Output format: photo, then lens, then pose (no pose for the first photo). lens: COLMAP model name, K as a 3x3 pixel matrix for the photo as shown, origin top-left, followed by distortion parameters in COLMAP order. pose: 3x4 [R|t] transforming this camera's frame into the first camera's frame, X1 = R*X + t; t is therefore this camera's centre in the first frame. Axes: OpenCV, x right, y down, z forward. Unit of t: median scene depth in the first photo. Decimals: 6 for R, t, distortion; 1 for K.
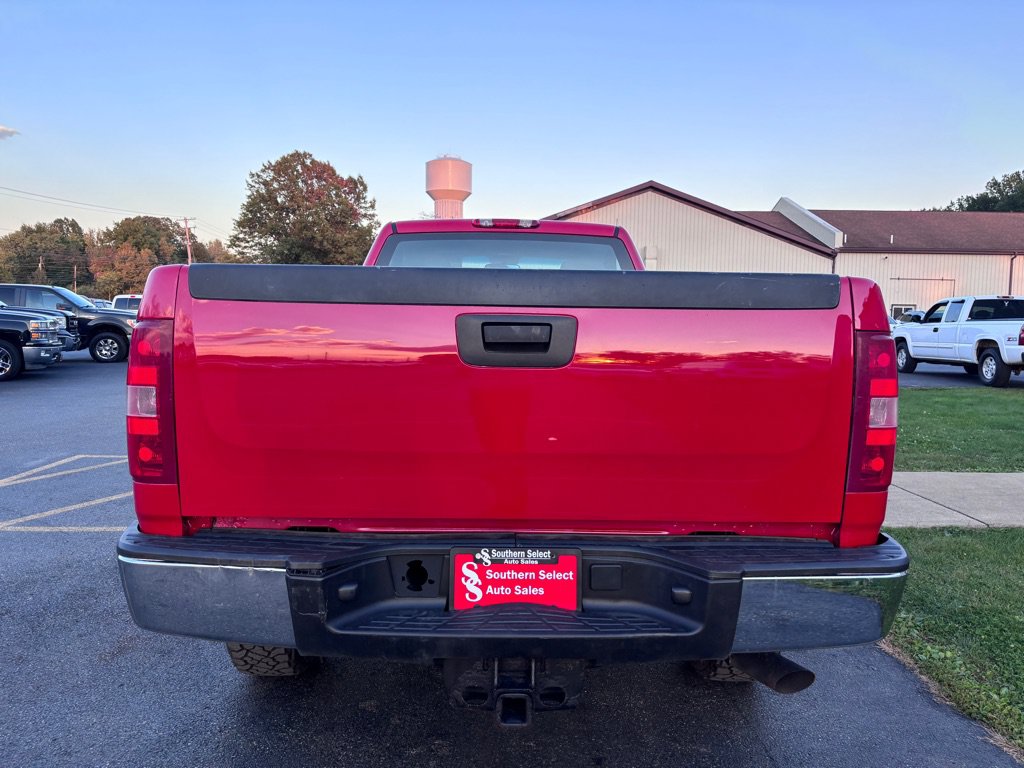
lens RADIAL K [[769.1, 0, 513.8], [0, 769.1, 378.9], [0, 0, 1]] dist [0.061750, -0.046980]
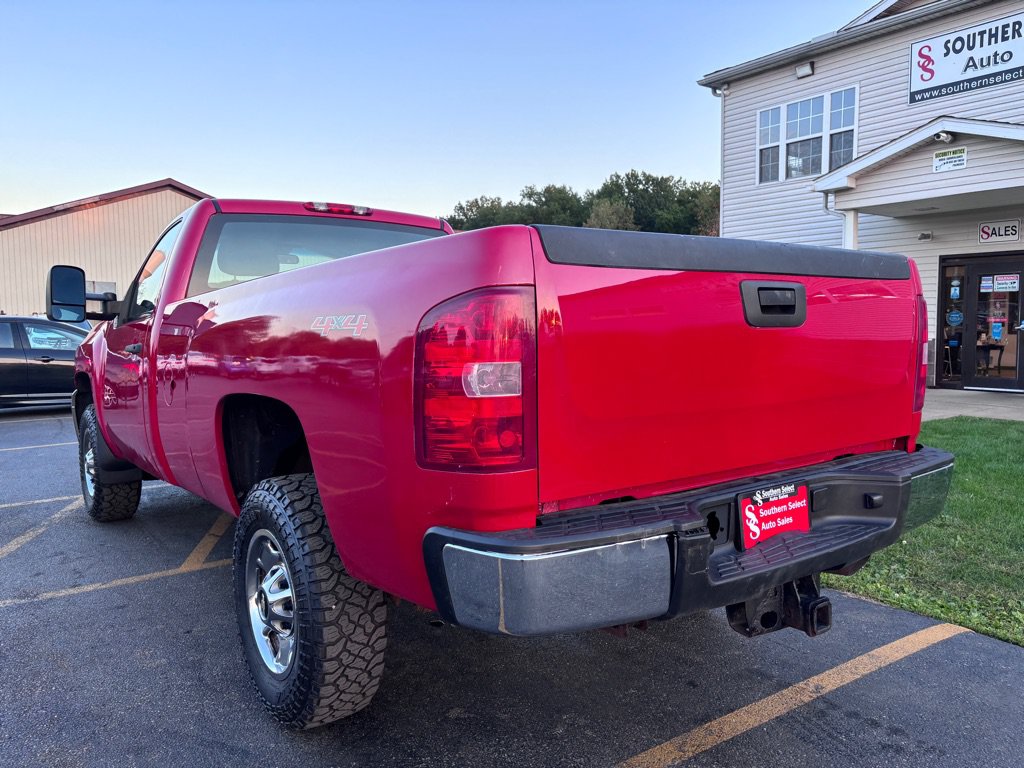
lens RADIAL K [[776.4, 0, 515.4], [0, 776.4, 384.4], [0, 0, 1]] dist [0.030840, -0.037119]
pose [[0.812700, -0.069381, 0.578537, -0.280023], [0.071971, 0.997235, 0.018492, 0.005759], [-0.578221, 0.026610, 0.815446, 0.080504]]
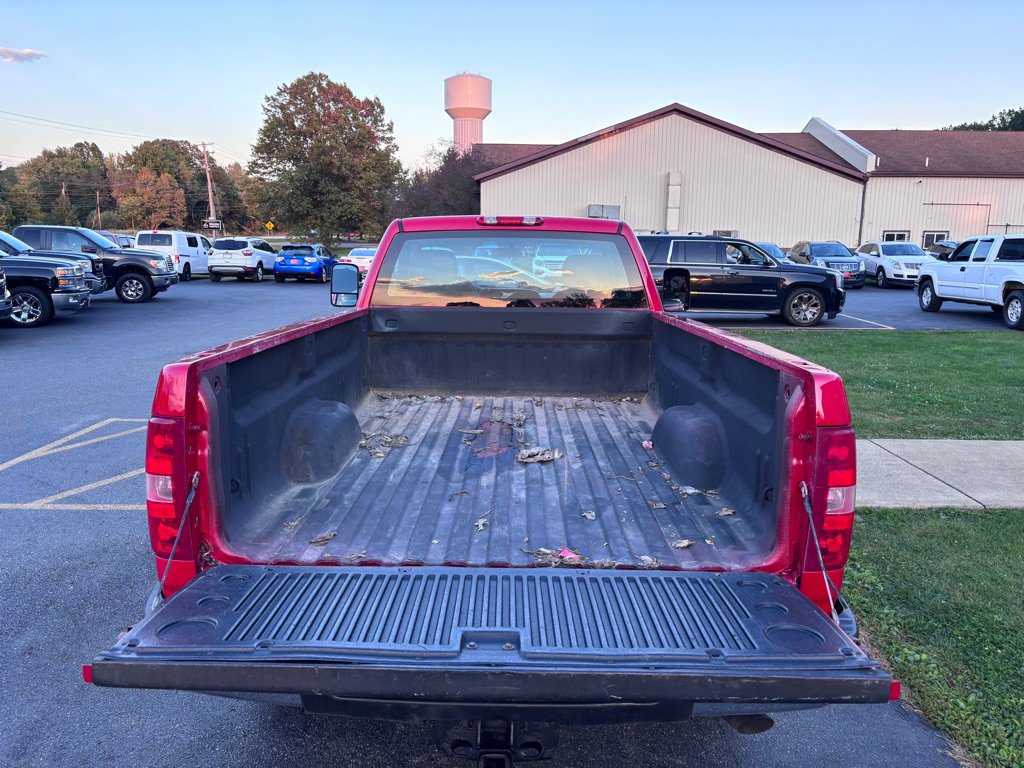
lens RADIAL K [[769.1, 0, 507.2], [0, 769.1, 373.7], [0, 0, 1]] dist [0.061750, -0.046980]
pose [[0.999341, 0.000349, -0.036291, 0.016140], [0.003024, 0.995677, 0.092835, -0.067451], [0.036167, -0.092883, 0.995020, -0.019574]]
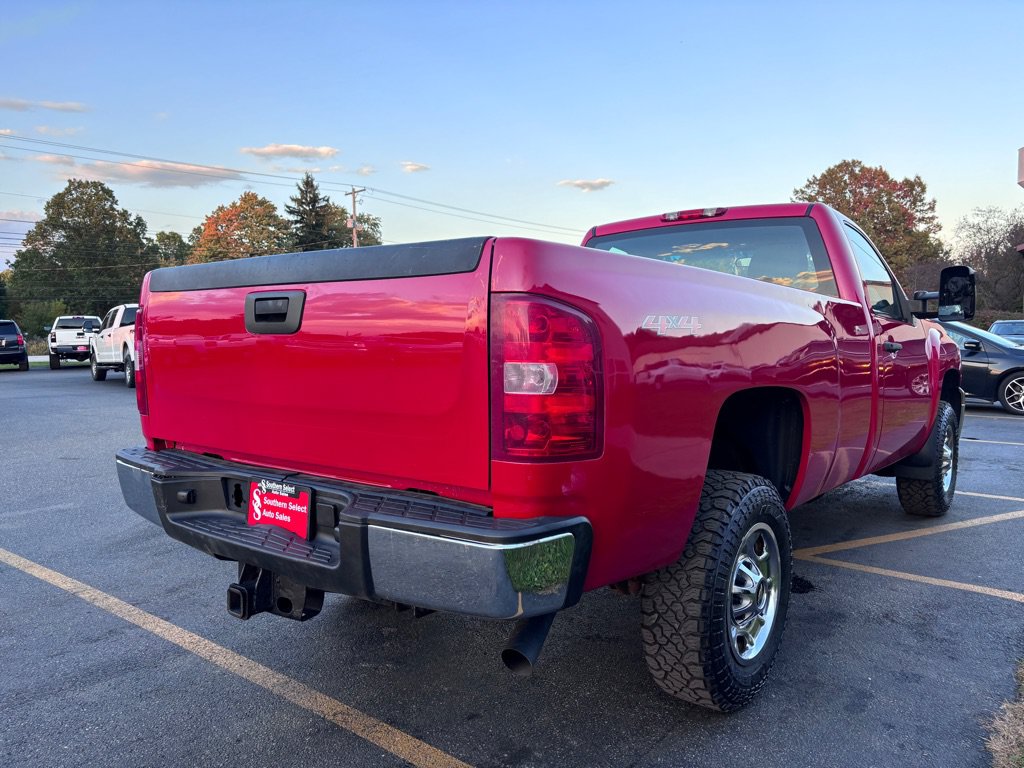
lens RADIAL K [[776.4, 0, 515.3], [0, 776.4, 391.1], [0, 0, 1]] dist [0.030840, -0.037119]
pose [[0.771273, 0.029682, -0.635812, 0.313289], [-0.035925, 0.999350, 0.003075, 0.016612], [0.635490, 0.020470, 0.771838, 0.080527]]
